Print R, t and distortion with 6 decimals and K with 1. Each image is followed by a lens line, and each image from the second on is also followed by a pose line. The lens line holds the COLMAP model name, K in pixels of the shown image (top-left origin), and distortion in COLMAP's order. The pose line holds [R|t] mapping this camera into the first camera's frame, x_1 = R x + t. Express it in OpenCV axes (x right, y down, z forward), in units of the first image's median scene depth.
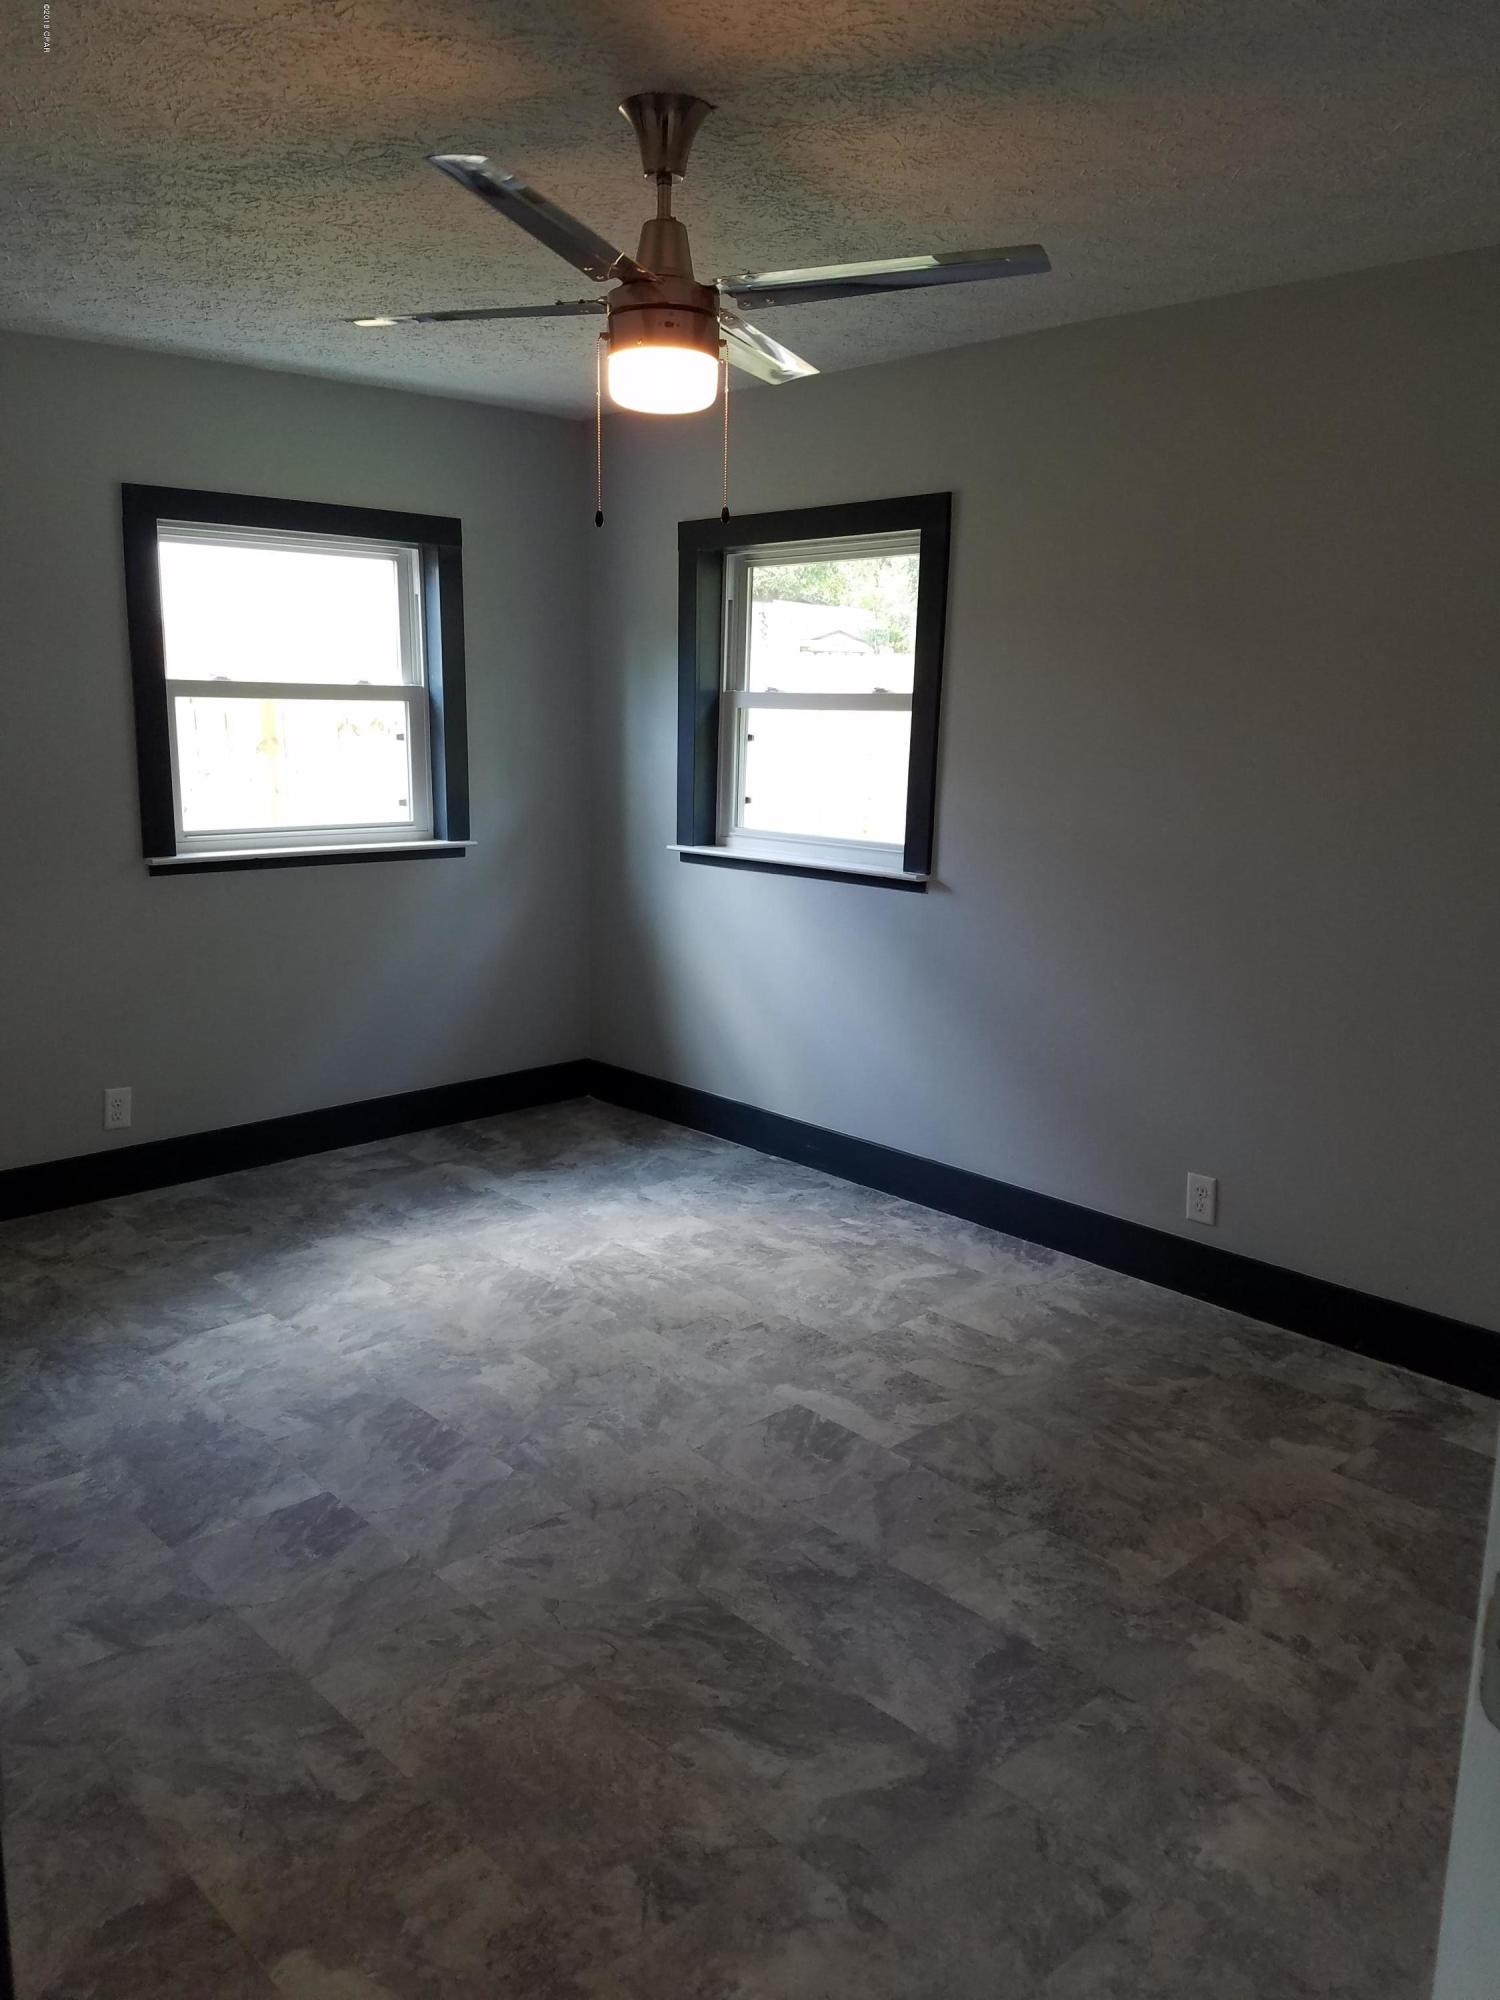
lens RADIAL K [[1563.3, 0, 798.5], [0, 1563.3, 1001.6], [0, 0, 1]] dist [0.064737, -0.087518]
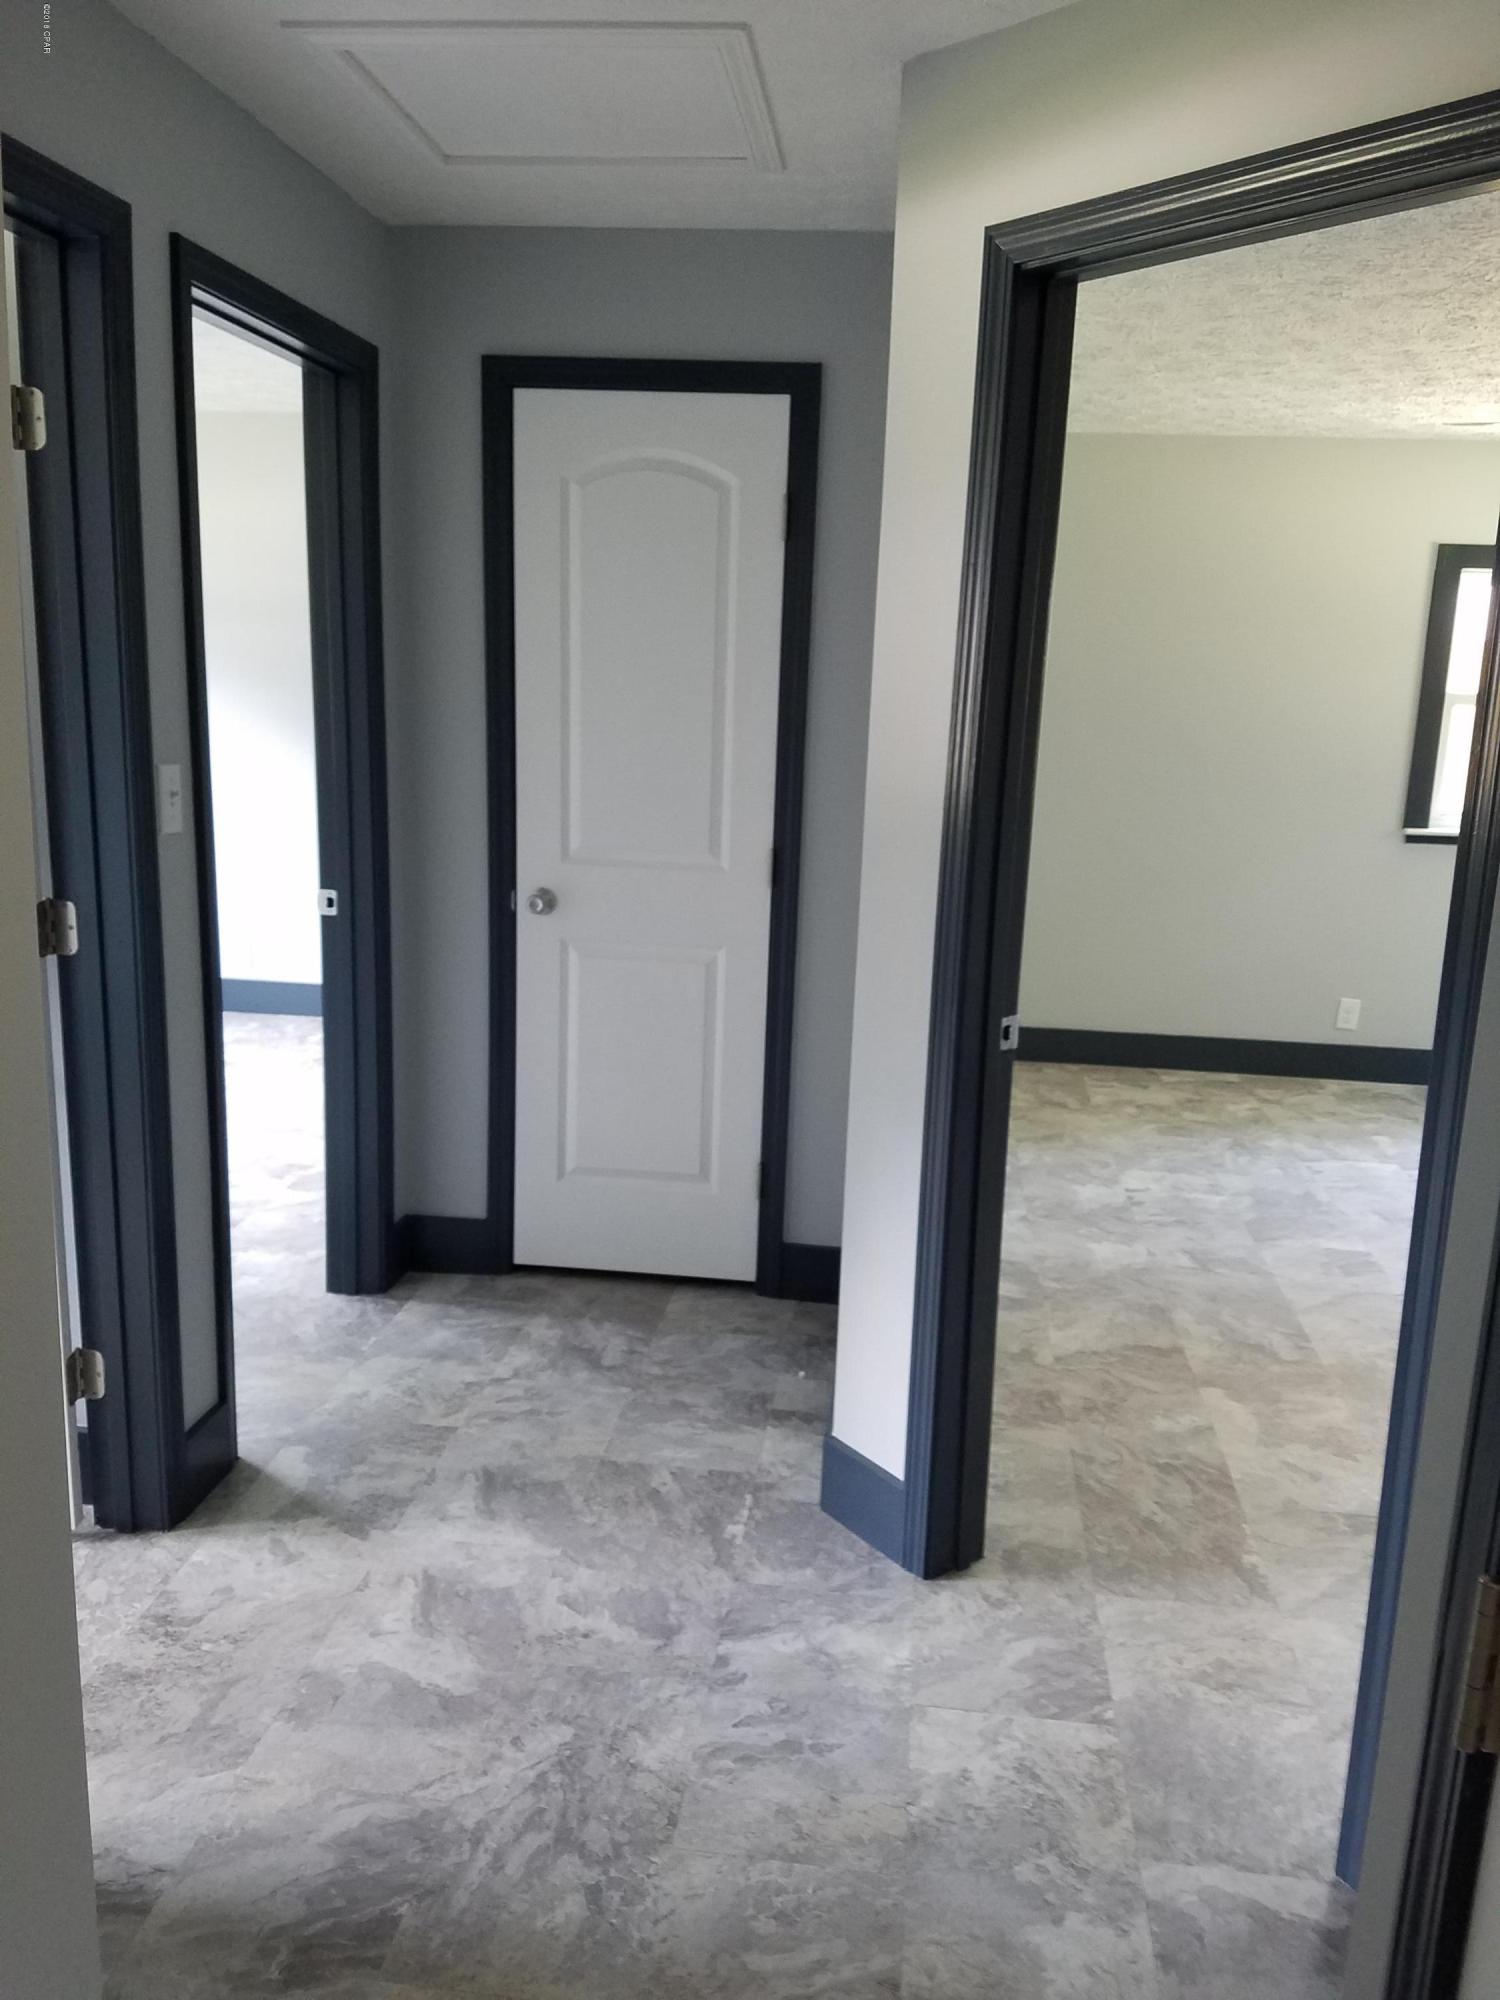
lens RADIAL K [[1523.6, 0, 745.0], [0, 1523.6, 994.3], [0, 0, 1]] dist [0.294223, -0.520765]
pose [[0.629995, 0.161729, -0.759573, 0.338806], [-0.175164, 0.982463, 0.063904, 0.075336], [0.756587, 0.092791, 0.647276, -0.325942]]
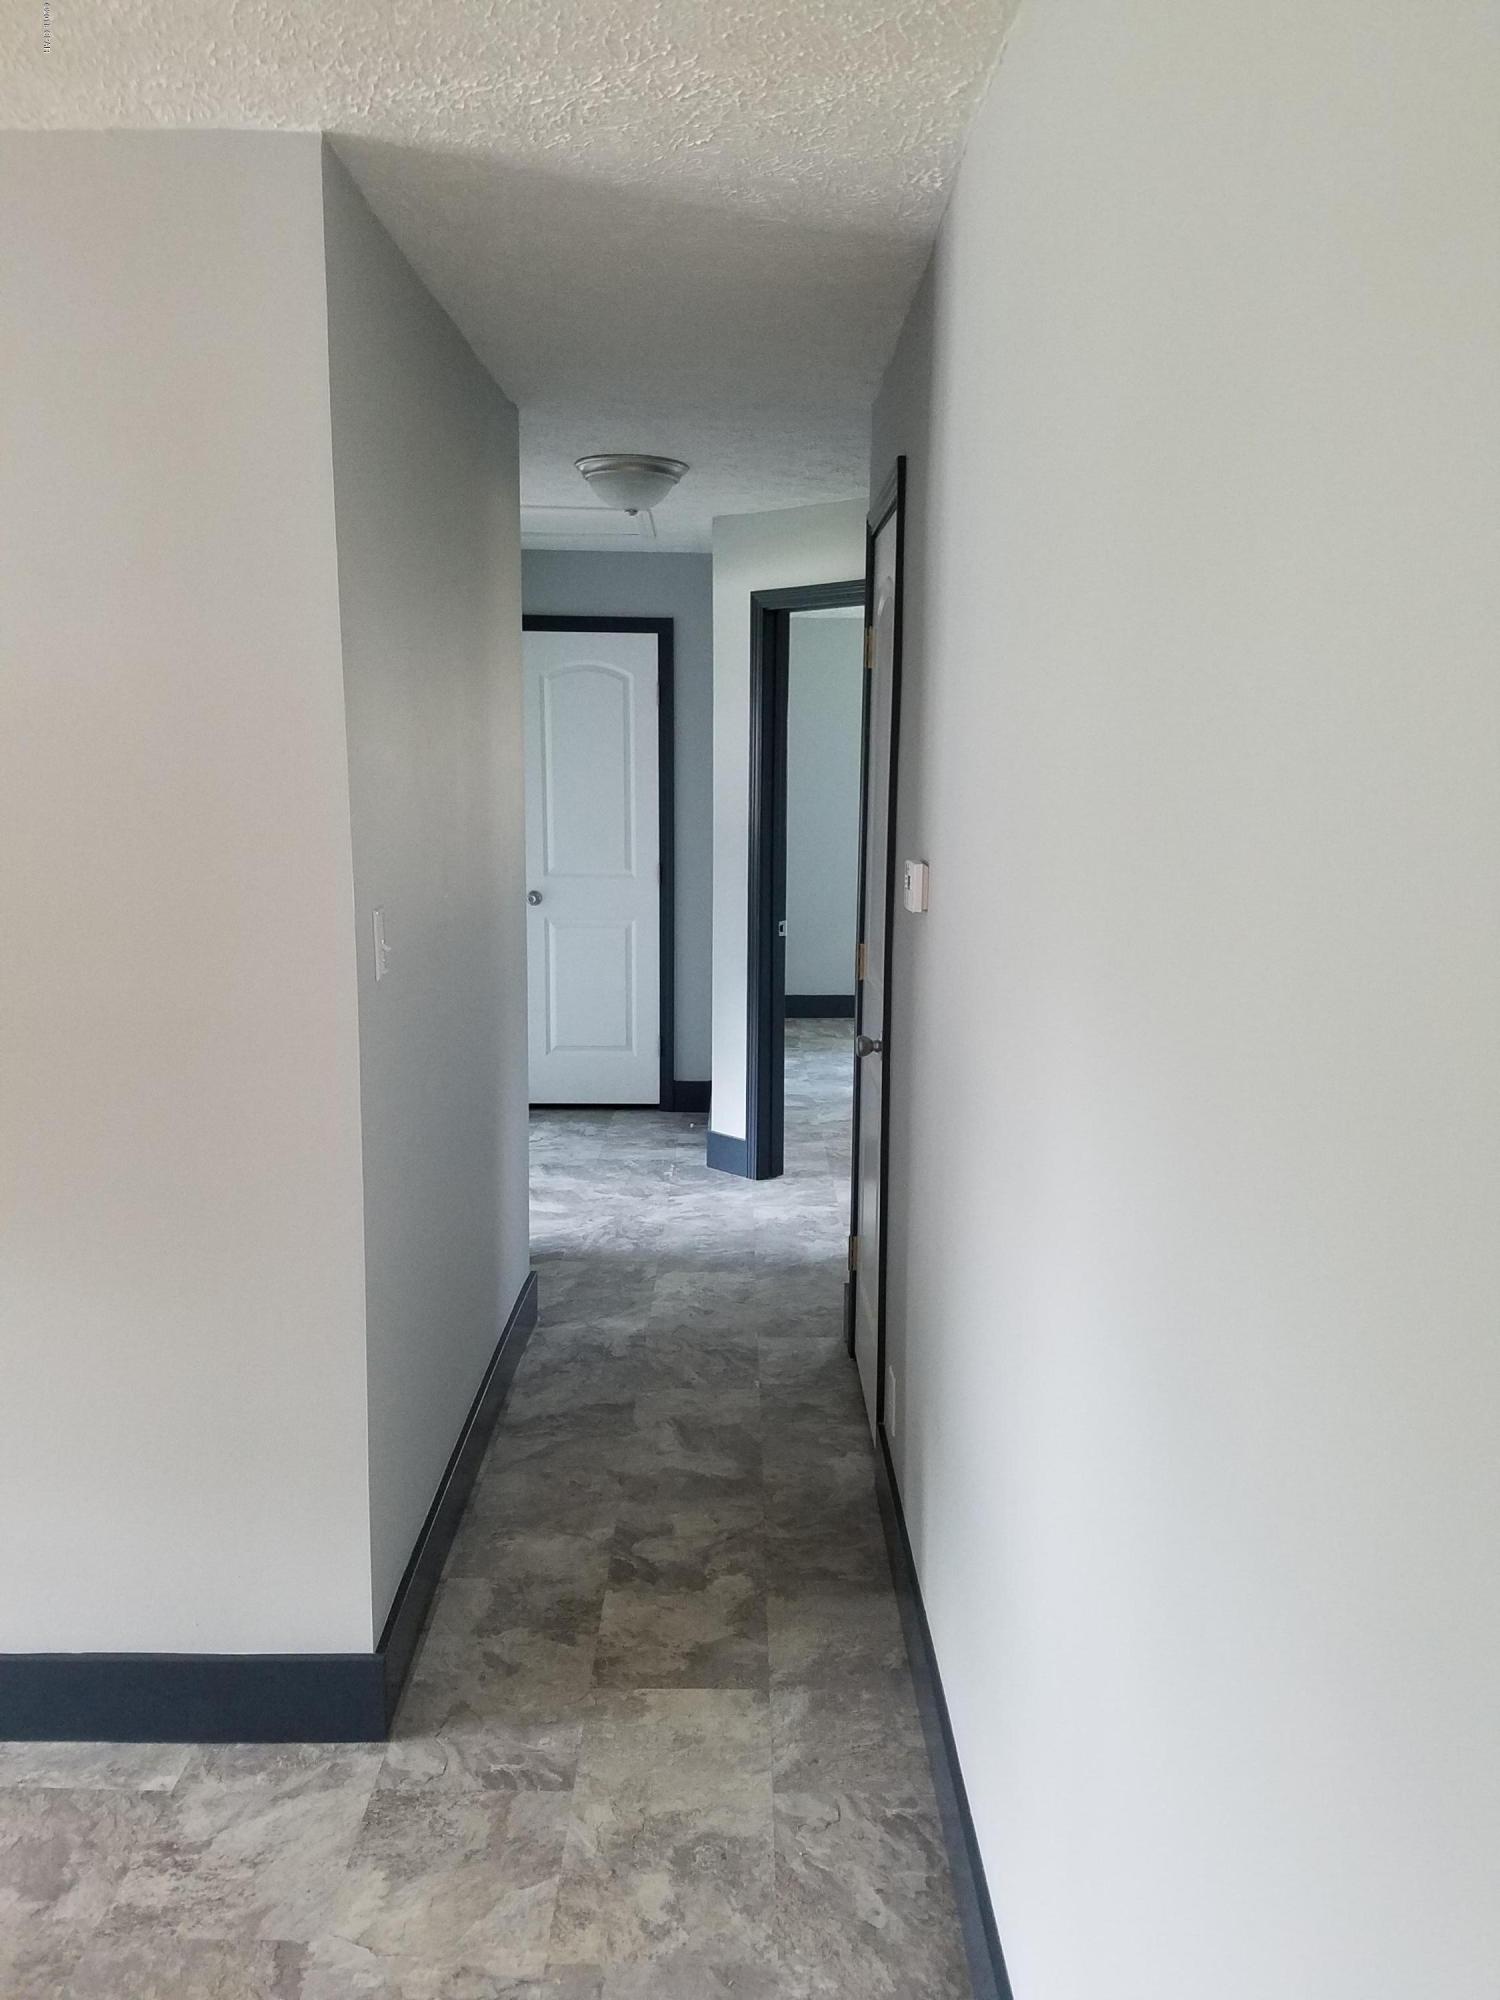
lens RADIAL K [[1545.9, 0, 758.8], [0, 1545.9, 988.9], [0, 0, 1]] dist [0.101562, -0.155854]
pose [[0.730764, 0.083854, -0.677460, 0.962834], [-0.129423, 0.991446, -0.016887, 0.211585], [0.670249, 0.100019, 0.735365, -0.973453]]
